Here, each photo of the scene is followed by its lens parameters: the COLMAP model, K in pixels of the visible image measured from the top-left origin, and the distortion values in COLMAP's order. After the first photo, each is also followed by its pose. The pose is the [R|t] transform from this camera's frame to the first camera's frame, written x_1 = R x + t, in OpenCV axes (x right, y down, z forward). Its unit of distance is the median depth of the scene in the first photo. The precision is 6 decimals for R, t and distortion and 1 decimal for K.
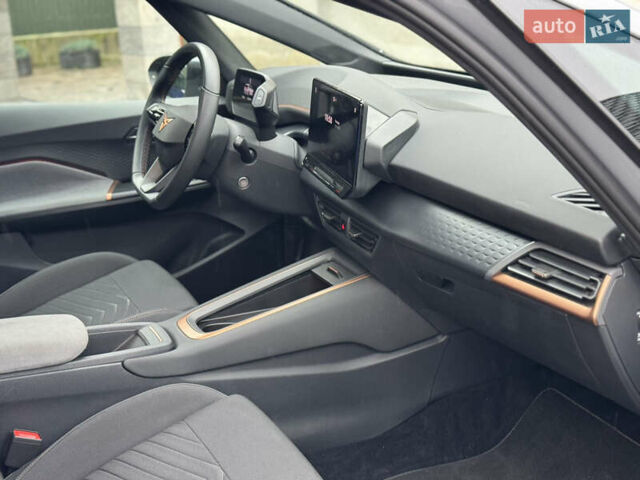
lens RADIAL K [[847.3, 0, 324.7], [0, 847.3, 266.2], [0, 0, 1]] dist [0.107002, -0.129806]
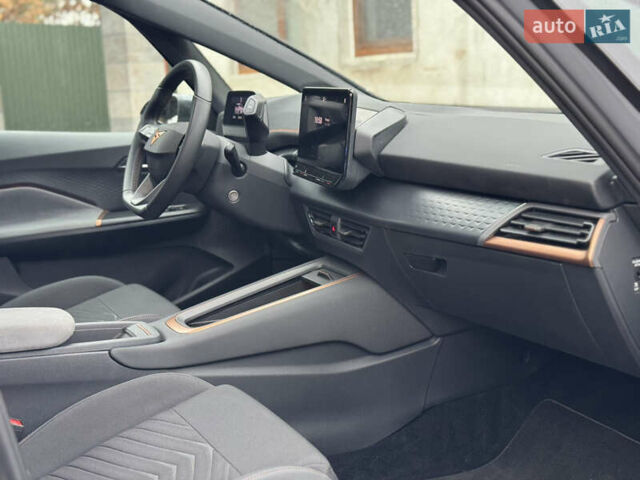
lens RADIAL K [[847.3, 0, 324.7], [0, 847.3, 266.2], [0, 0, 1]] dist [0.107002, -0.129806]
pose [[0.999836, -0.006716, 0.016797, -0.006058], [0.008883, 0.991145, -0.132485, 0.131631], [-0.015759, 0.132613, 0.991043, 0.015408]]
